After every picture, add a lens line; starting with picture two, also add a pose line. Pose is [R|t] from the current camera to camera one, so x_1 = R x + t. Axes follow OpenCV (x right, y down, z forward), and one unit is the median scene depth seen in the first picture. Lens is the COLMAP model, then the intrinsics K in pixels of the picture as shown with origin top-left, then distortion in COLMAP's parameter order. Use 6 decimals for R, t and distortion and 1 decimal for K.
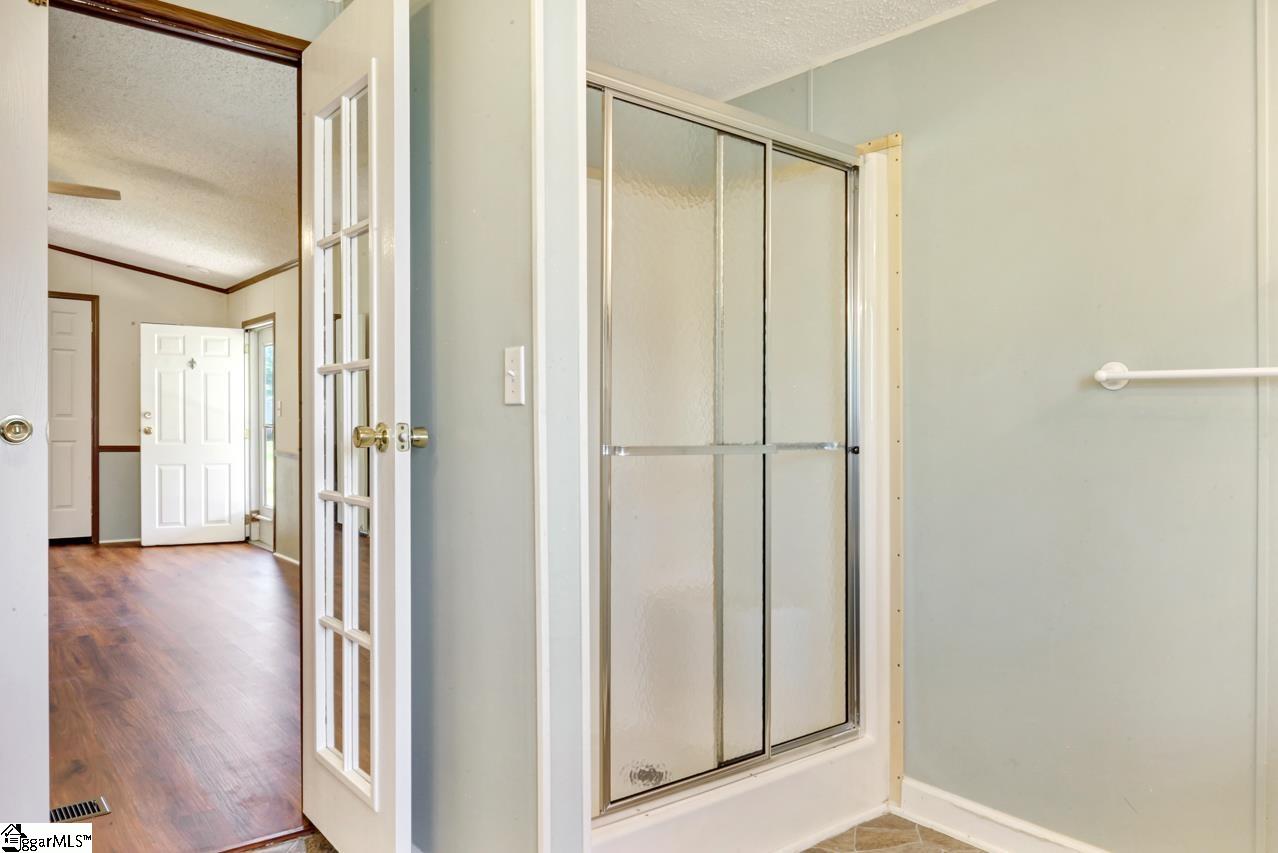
lens RADIAL K [[876.6, 0, 615.6], [0, 876.6, 436.3], [0, 0, 1]] dist [-0.012370, -0.005812]
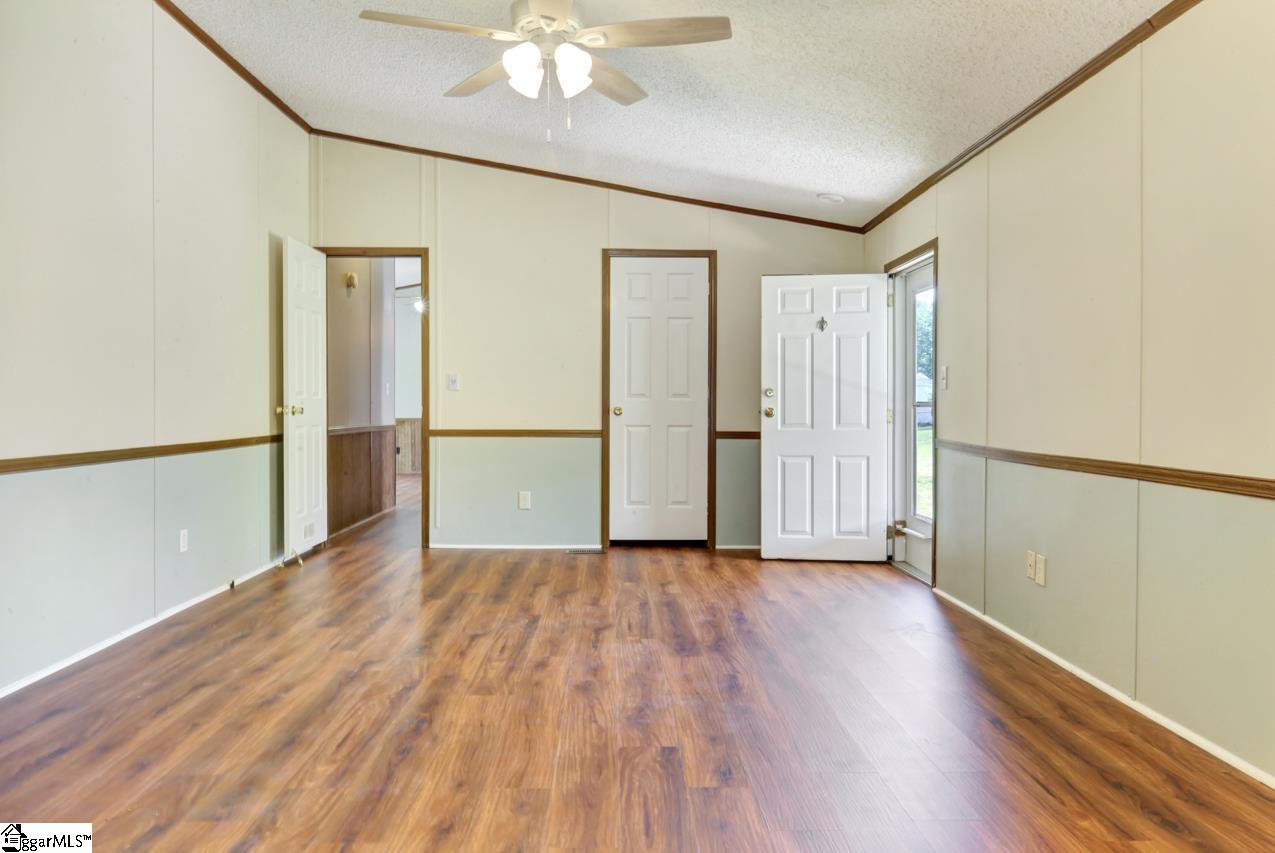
lens RADIAL K [[874.5, 0, 614.1], [0, 874.5, 436.3], [0, 0, 1]] dist [-0.012370, -0.005812]
pose [[0.785976, 0.009620, -0.618183, -0.155941], [-0.002387, 0.999919, 0.012526, 0.005545], [0.618253, -0.008370, 0.785935, 0.289616]]
